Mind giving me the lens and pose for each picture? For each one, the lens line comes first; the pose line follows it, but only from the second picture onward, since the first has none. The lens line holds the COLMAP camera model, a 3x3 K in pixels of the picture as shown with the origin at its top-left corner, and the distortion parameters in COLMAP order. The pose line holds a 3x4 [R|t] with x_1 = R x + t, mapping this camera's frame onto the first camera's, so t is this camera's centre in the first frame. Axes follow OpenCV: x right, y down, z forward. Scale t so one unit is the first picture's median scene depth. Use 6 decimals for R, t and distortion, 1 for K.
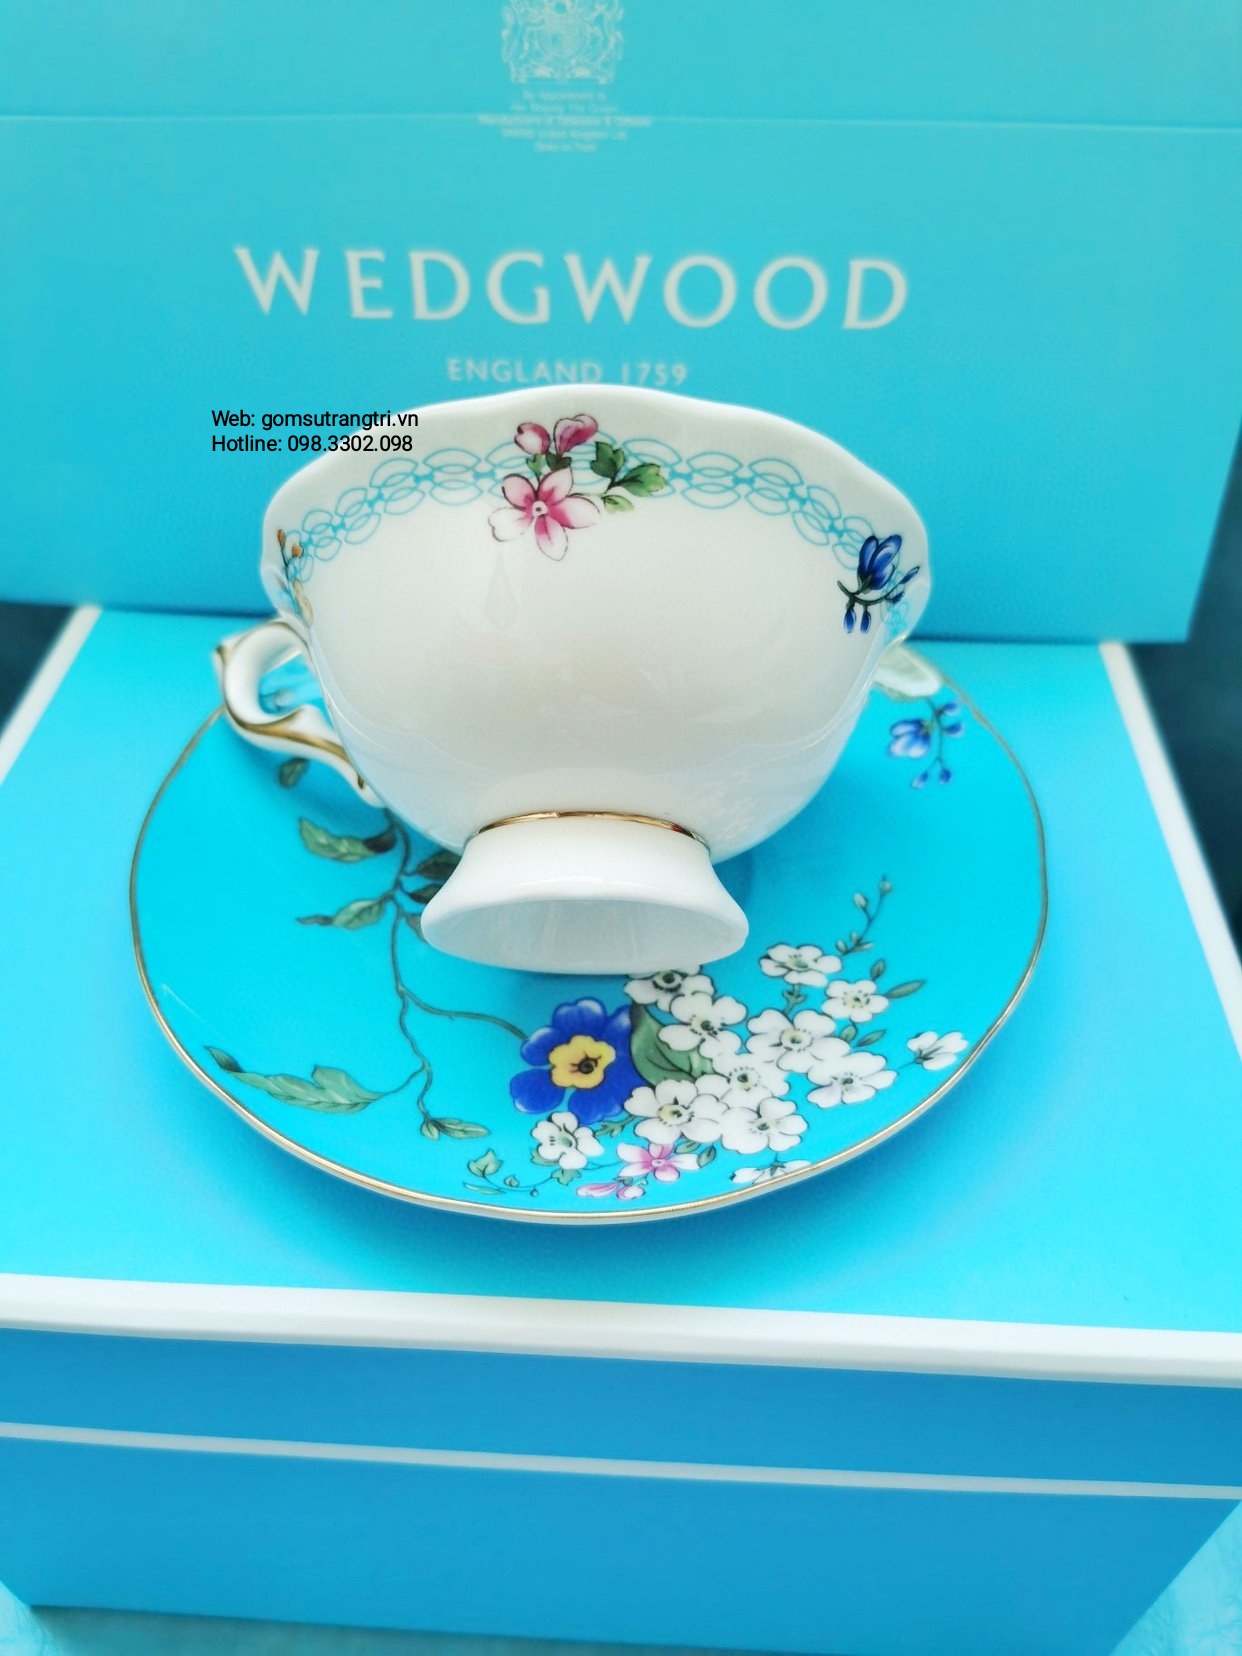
lens RADIAL K [[1317.6, 0, 621.0], [0, 1317.6, 828.0], [0, 0, 1]] dist [0.123698, -0.233693]
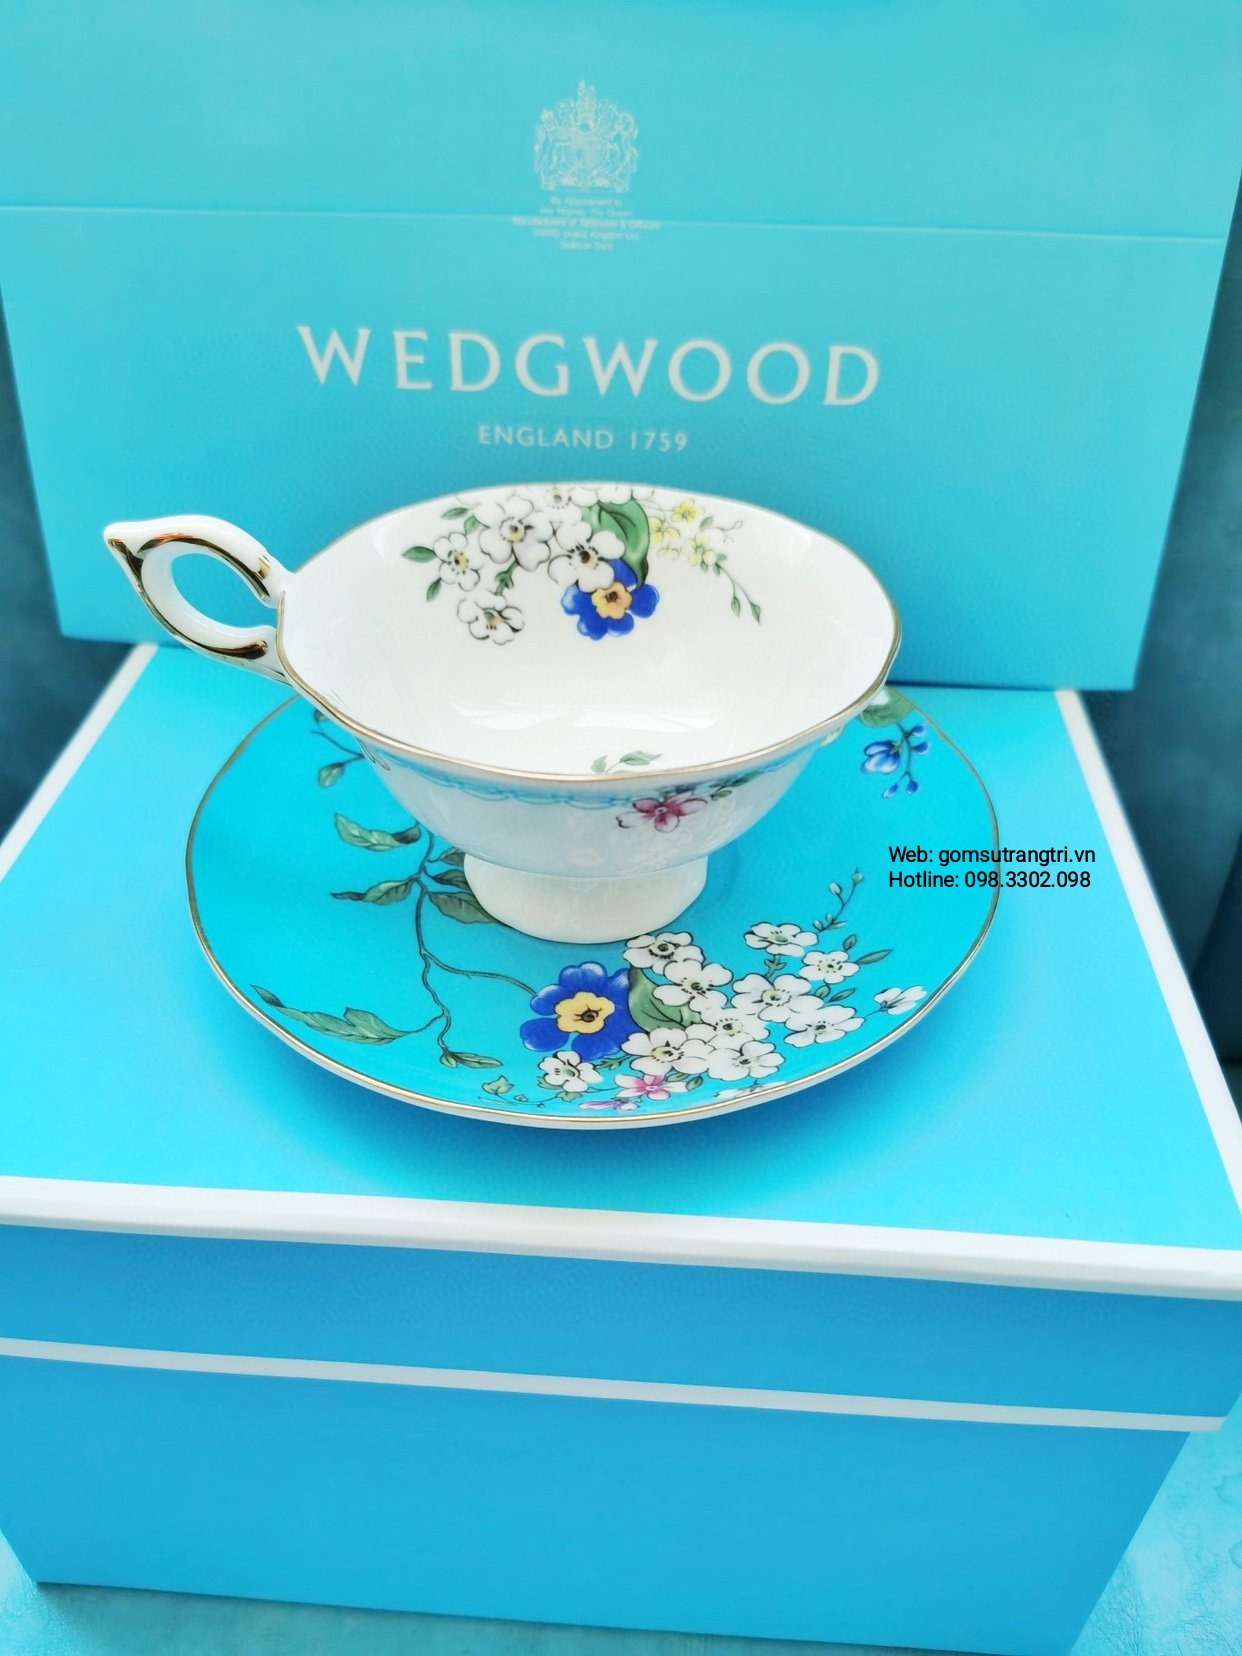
lens RADIAL K [[1299.4, 0, 621.0], [0, 1299.4, 828.0], [0, 0, 1]] dist [0.137042, -0.264490]
pose [[0.999815, 0.019226, 0.000631, -0.002272], [-0.019070, 0.994950, -0.098541, 0.125809], [-0.002523, 0.098511, 0.995133, -0.111594]]
